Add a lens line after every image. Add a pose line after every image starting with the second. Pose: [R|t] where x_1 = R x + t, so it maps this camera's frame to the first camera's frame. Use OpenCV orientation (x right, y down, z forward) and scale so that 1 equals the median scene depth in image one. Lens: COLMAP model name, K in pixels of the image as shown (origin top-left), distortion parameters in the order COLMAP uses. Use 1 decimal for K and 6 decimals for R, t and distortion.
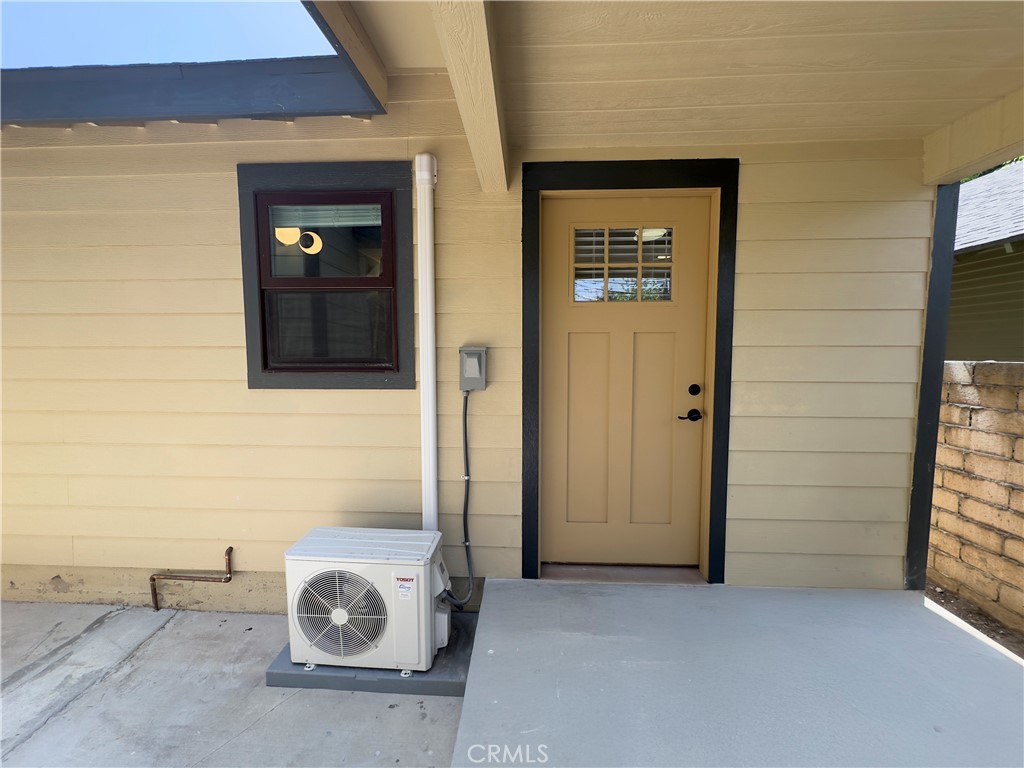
lens RADIAL K [[407.8, 0, 509.7], [0, 407.8, 383.9], [0, 0, 1]] dist [-0.005257, 0.001363]
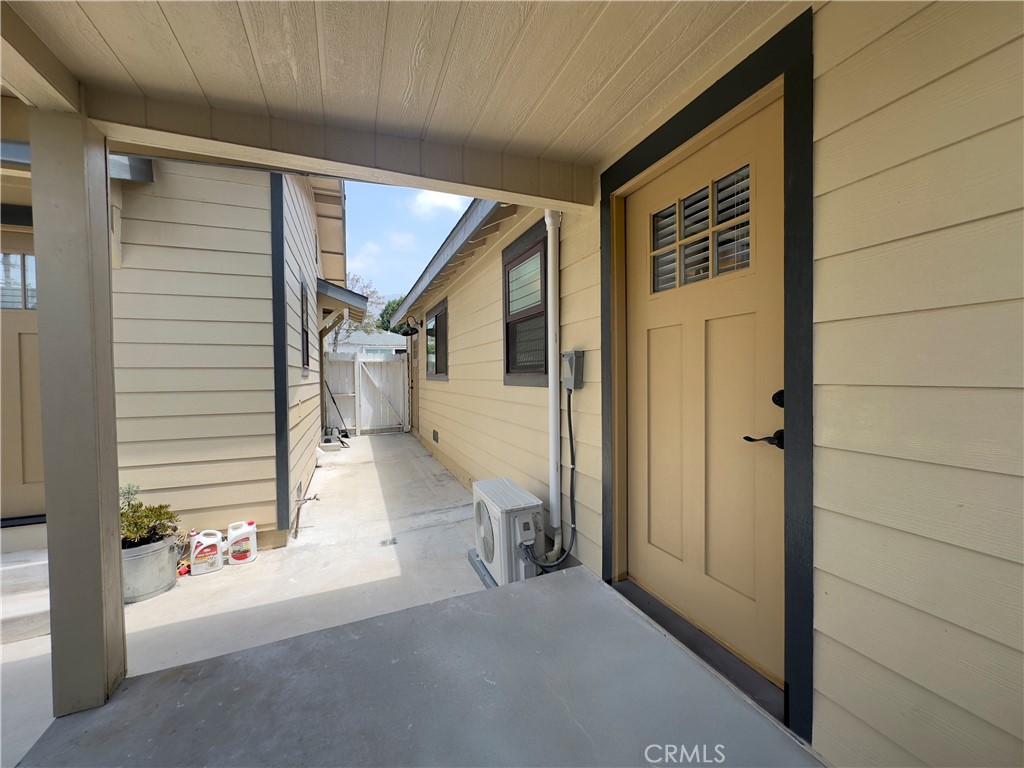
lens RADIAL K [[407.8, 0, 509.2], [0, 407.8, 383.7], [0, 0, 1]] dist [-0.005257, 0.001363]
pose [[0.411026, 0.013130, -0.911529, 0.868209], [-0.055237, 0.998418, -0.010526, 0.022212], [0.909949, 0.054677, 0.411101, 0.364285]]
